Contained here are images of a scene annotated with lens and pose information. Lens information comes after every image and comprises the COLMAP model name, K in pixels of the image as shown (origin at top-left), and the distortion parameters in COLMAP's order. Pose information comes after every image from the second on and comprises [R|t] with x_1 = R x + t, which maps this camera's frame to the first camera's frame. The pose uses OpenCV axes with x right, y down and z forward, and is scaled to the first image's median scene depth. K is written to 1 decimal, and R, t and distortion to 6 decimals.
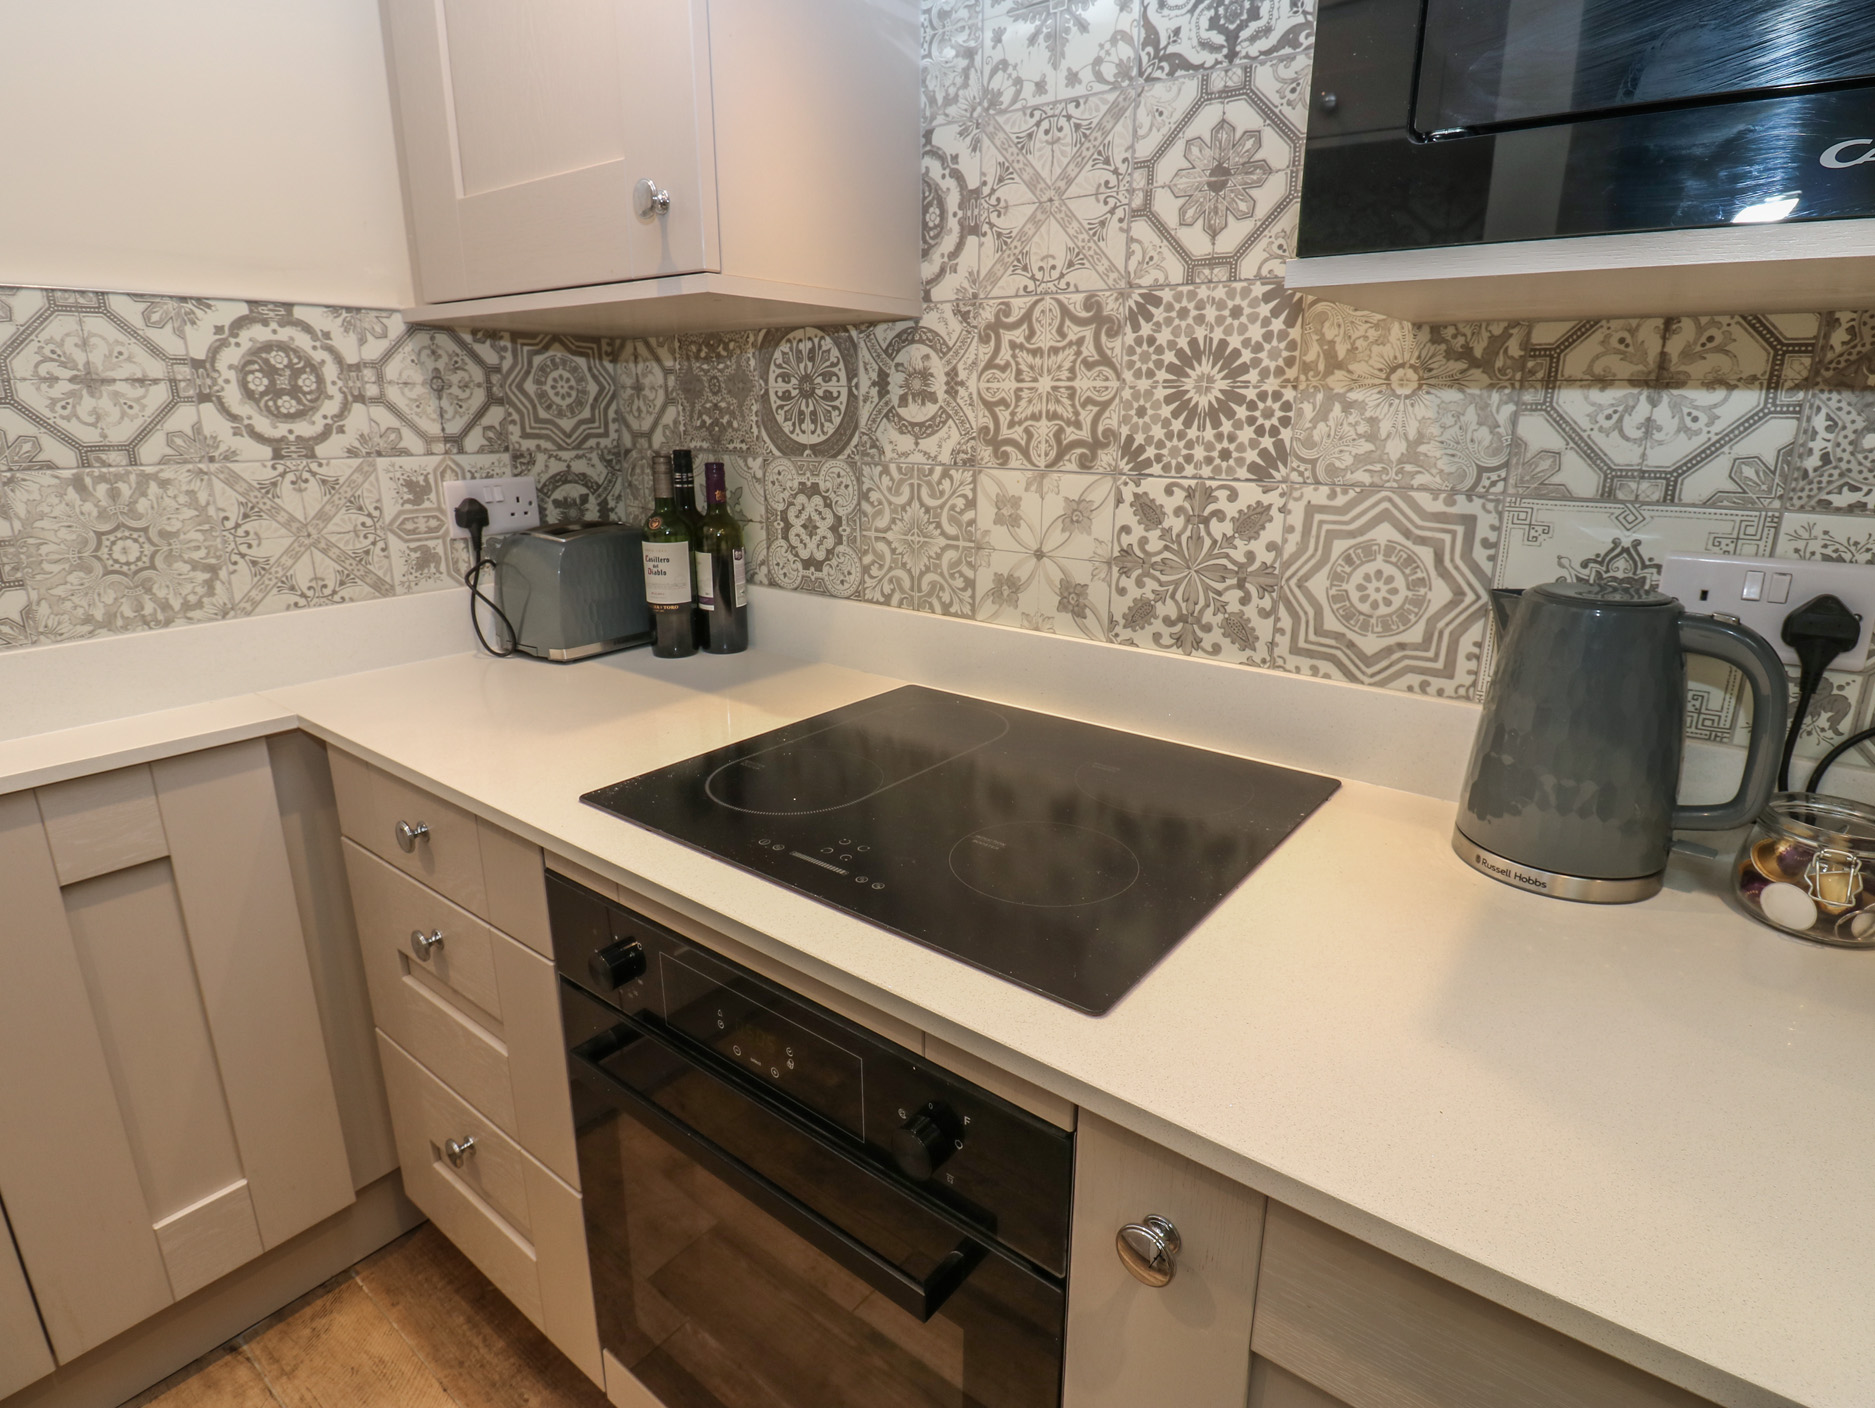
lens RADIAL K [[994.2, 0, 944.1], [0, 994.2, 680.4], [0, 0, 1]] dist [-0.000786, -0.012933]
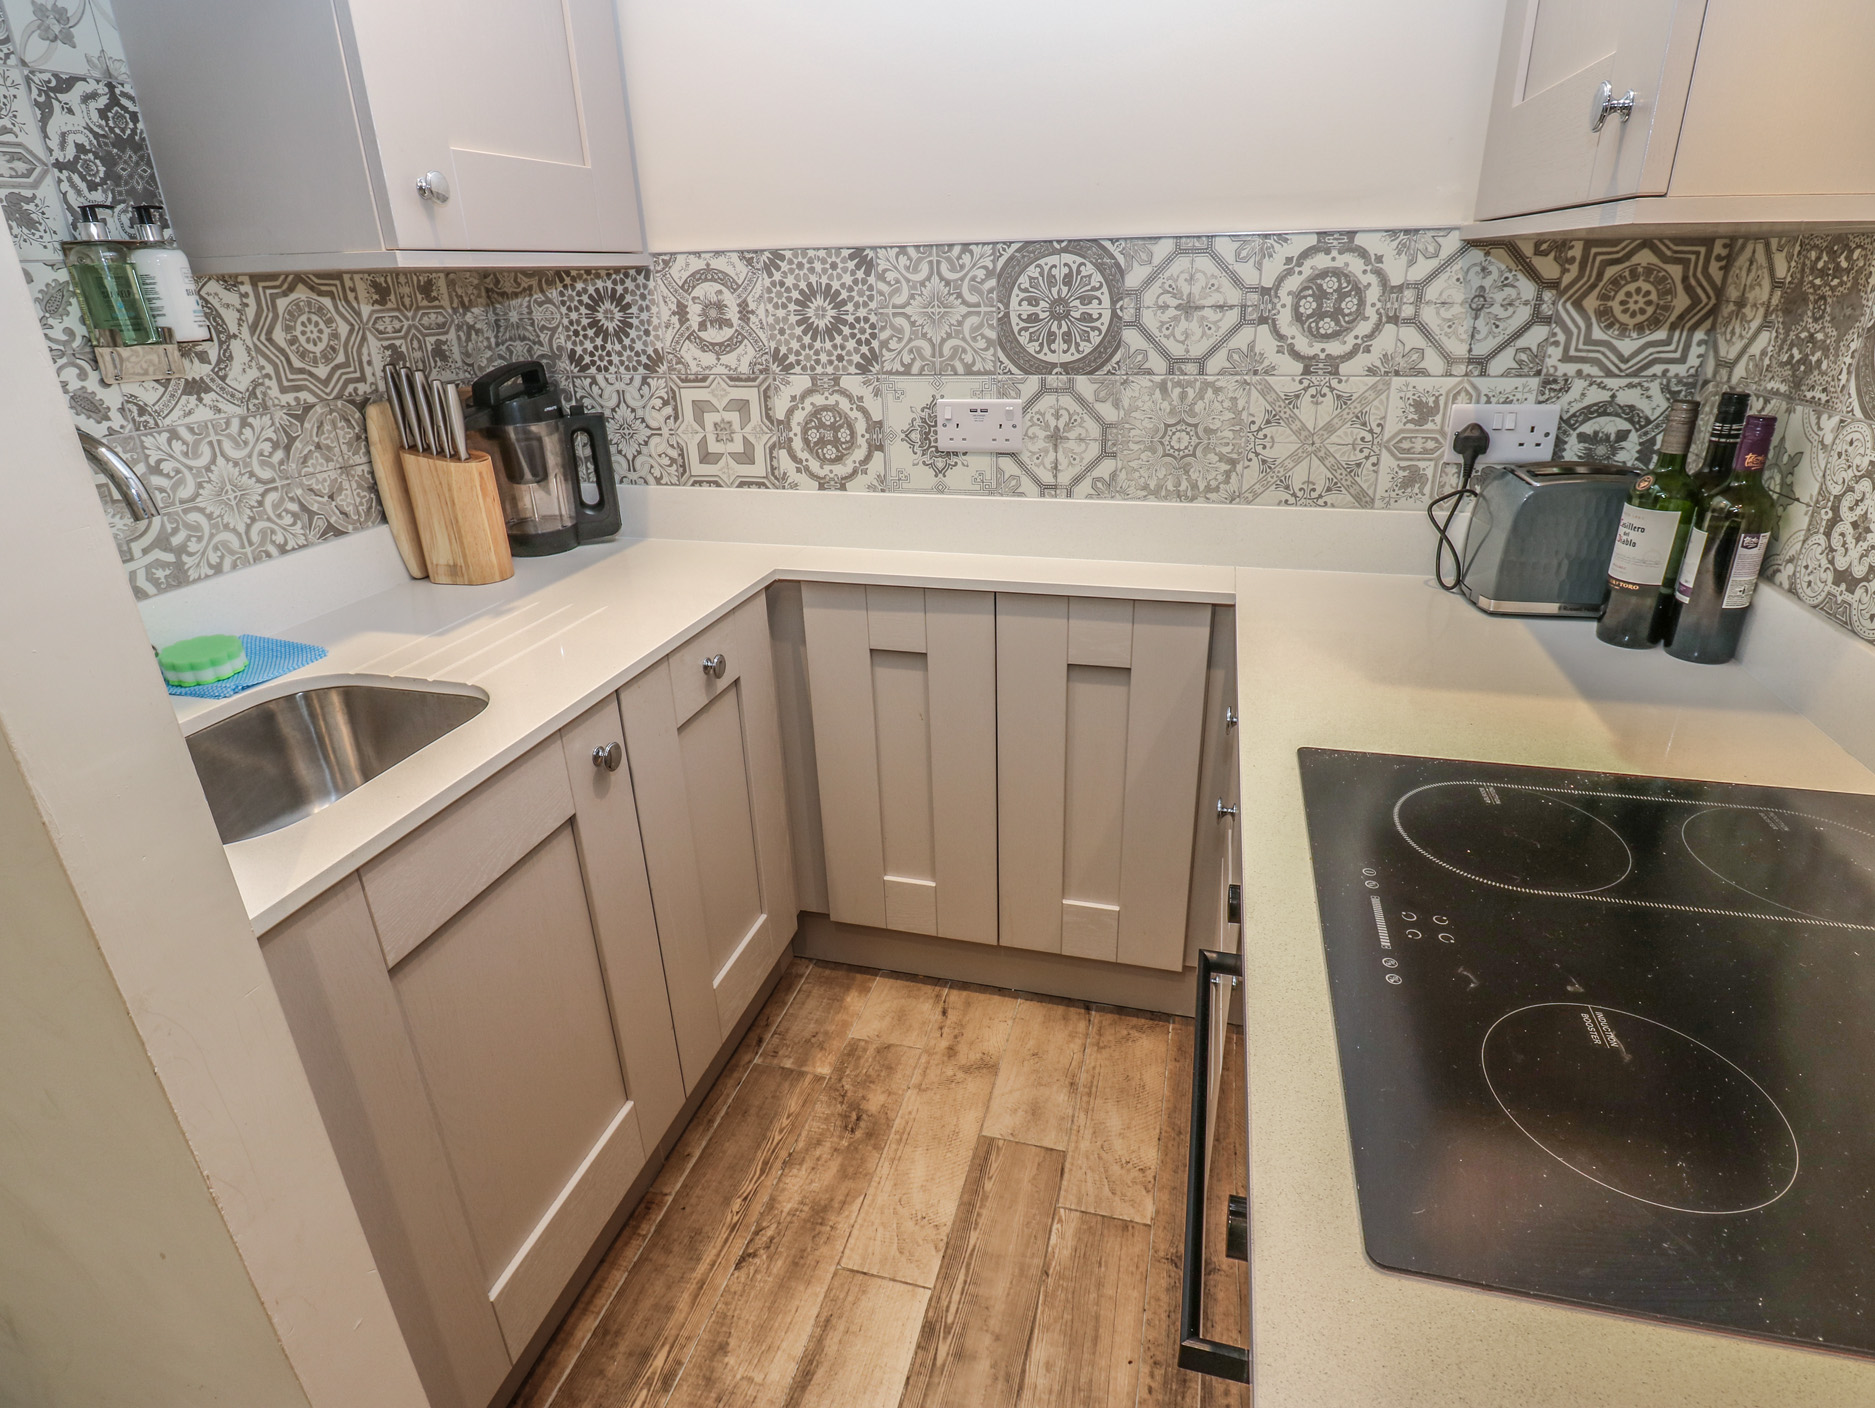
lens RADIAL K [[964.9, 0, 943.2], [0, 964.9, 739.2], [0, 0, 1]] dist [-0.003806, -0.002106]
pose [[0.397138, 0.351568, -0.847751, 0.307147], [-0.233390, 0.932038, 0.277189, -0.040598], [0.887587, 0.087774, 0.452200, 0.154181]]
